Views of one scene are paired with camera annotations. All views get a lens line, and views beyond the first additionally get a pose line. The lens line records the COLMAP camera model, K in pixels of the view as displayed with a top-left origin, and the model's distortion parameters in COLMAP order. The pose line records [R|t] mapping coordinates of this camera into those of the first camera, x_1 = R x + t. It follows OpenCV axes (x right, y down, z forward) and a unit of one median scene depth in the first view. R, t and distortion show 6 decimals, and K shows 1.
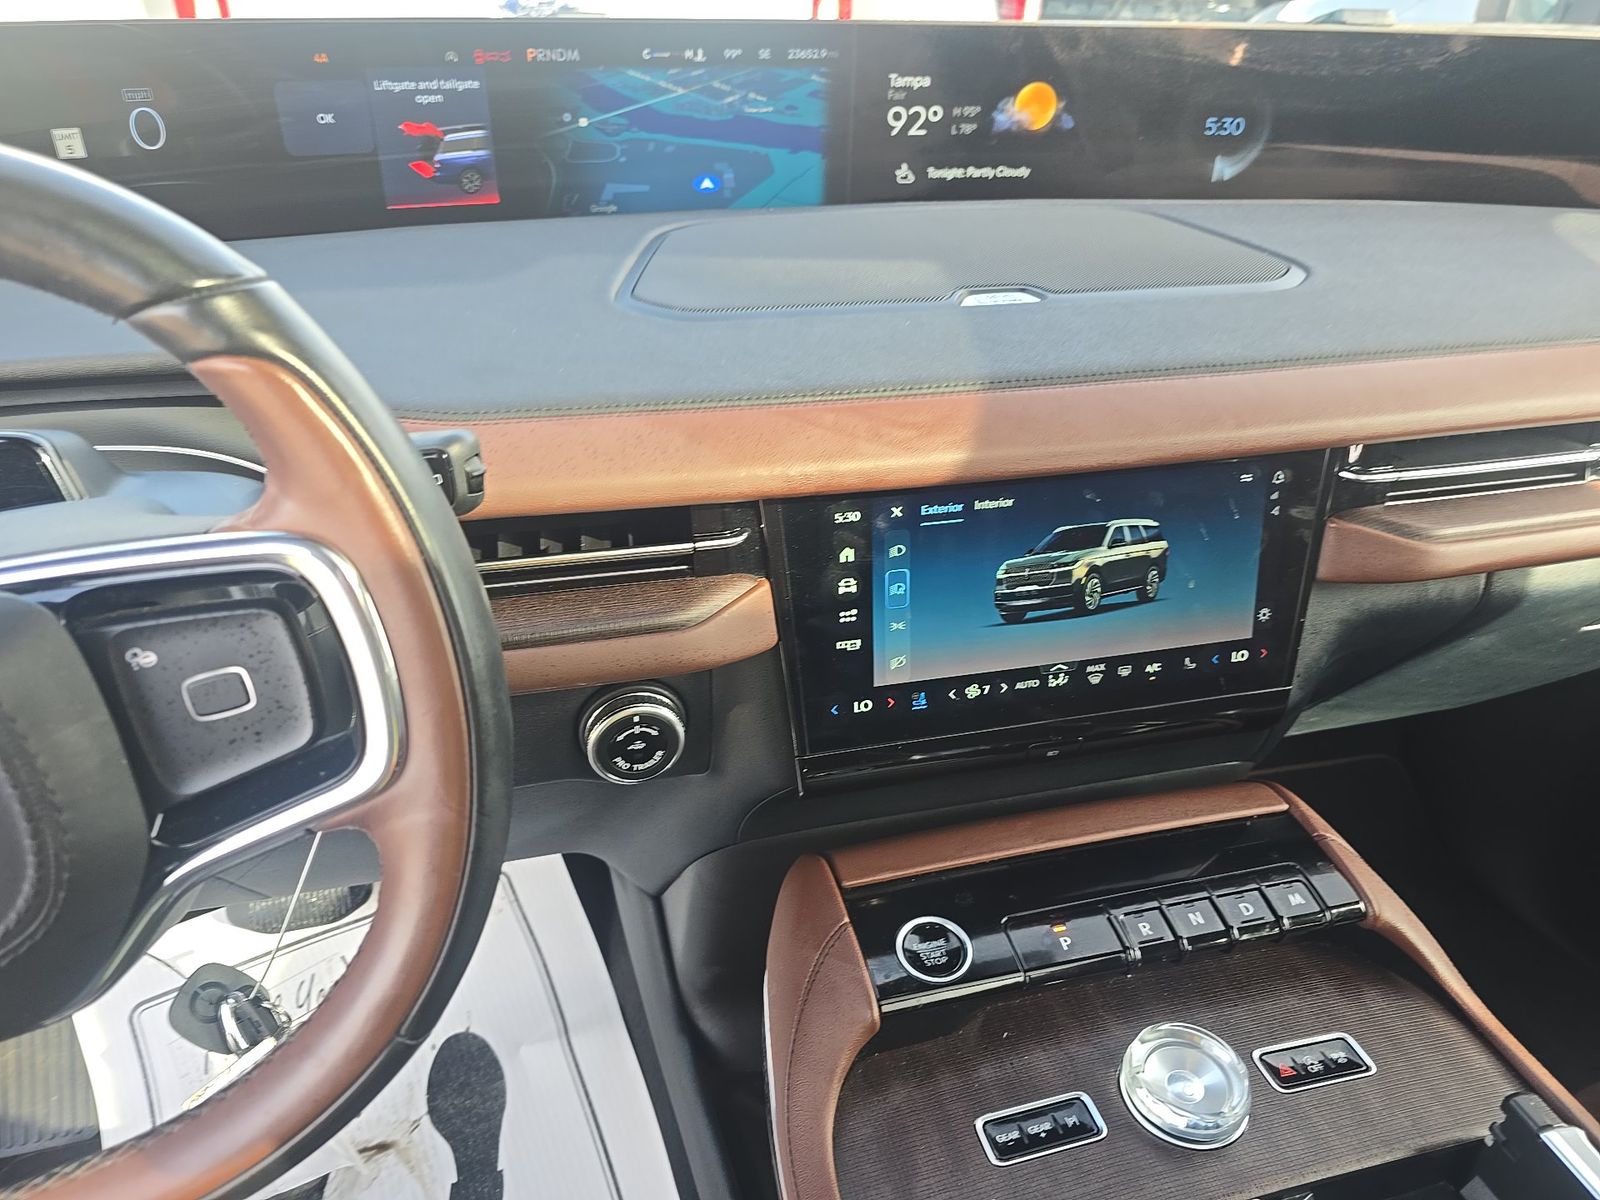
lens RADIAL K [[1070.3, 0, 800.0], [0, 1070.3, 600.0], [0, 0, 1]] dist [0.078287, -0.167438]
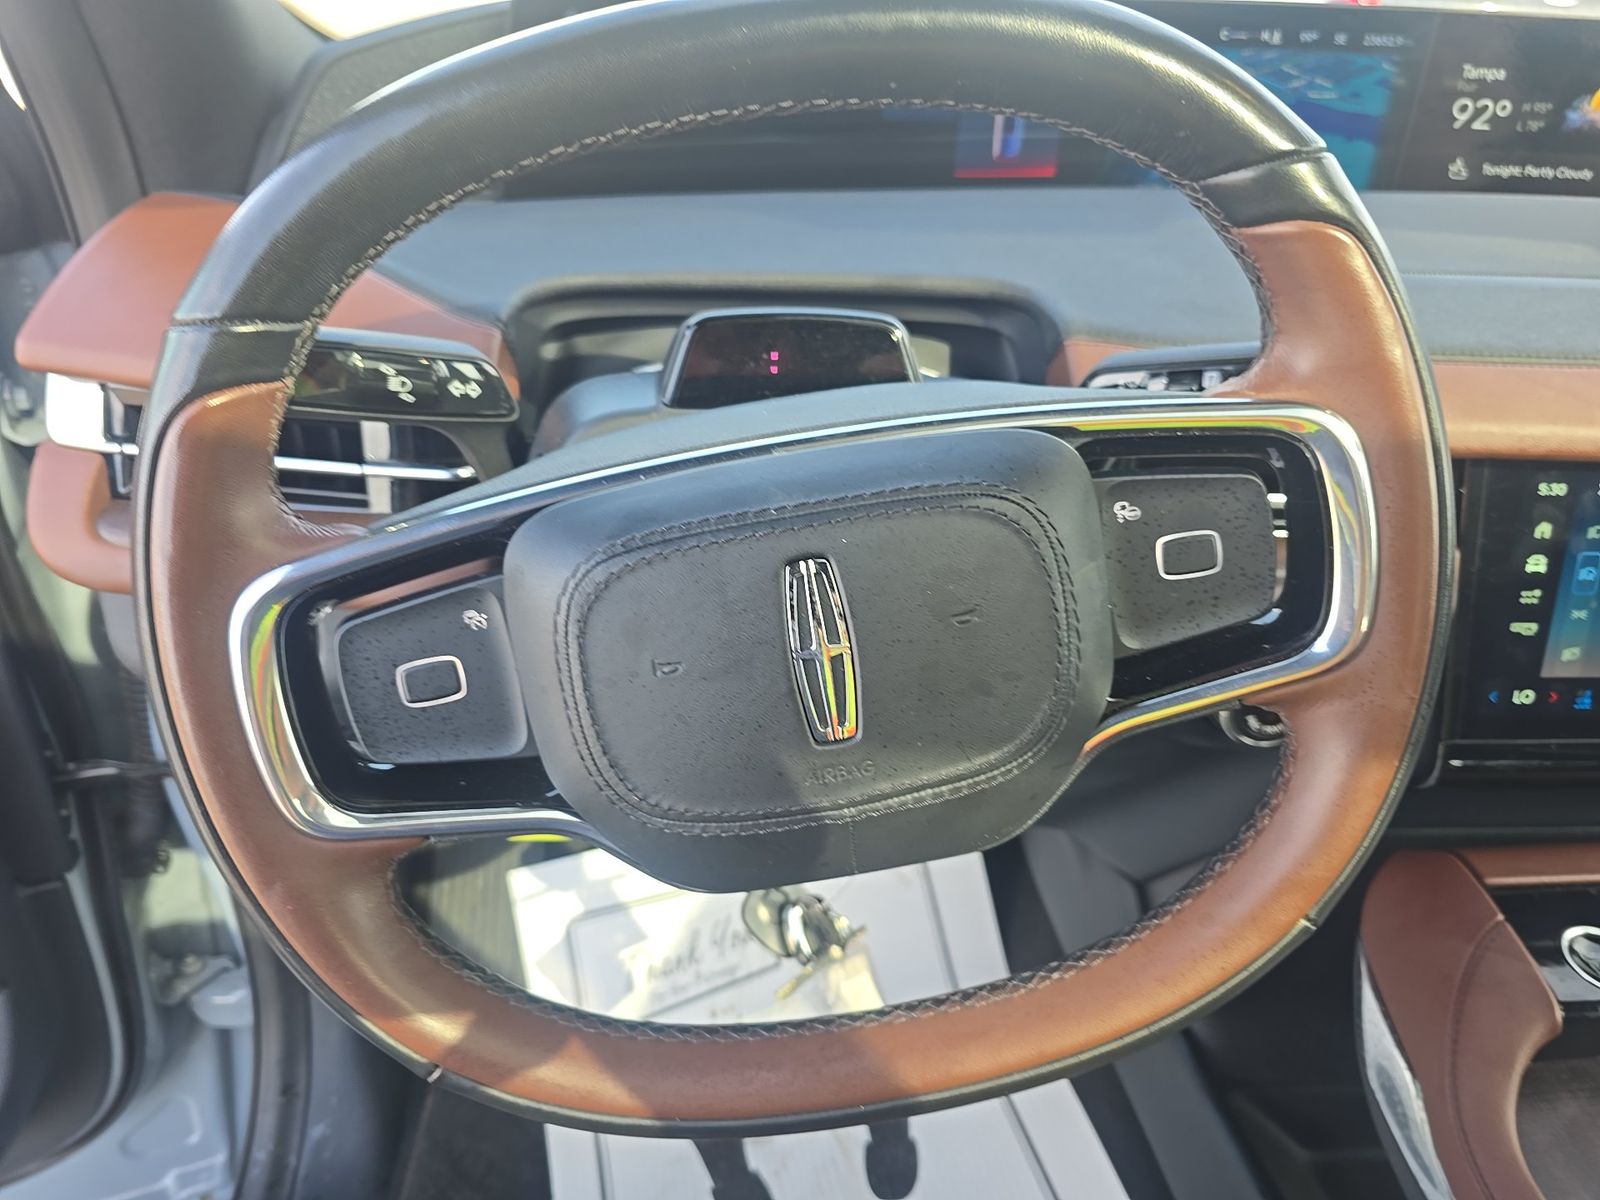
lens RADIAL K [[1088.7, 0, 800.0], [0, 1088.7, 600.0], [0, 0, 1]] dist [0.003251, -0.031189]
pose [[0.974573, 0.107666, -0.196506, -0.268710], [-0.113588, 0.993345, -0.019085, 0.074615], [0.193143, 0.040921, 0.980317, -0.034019]]
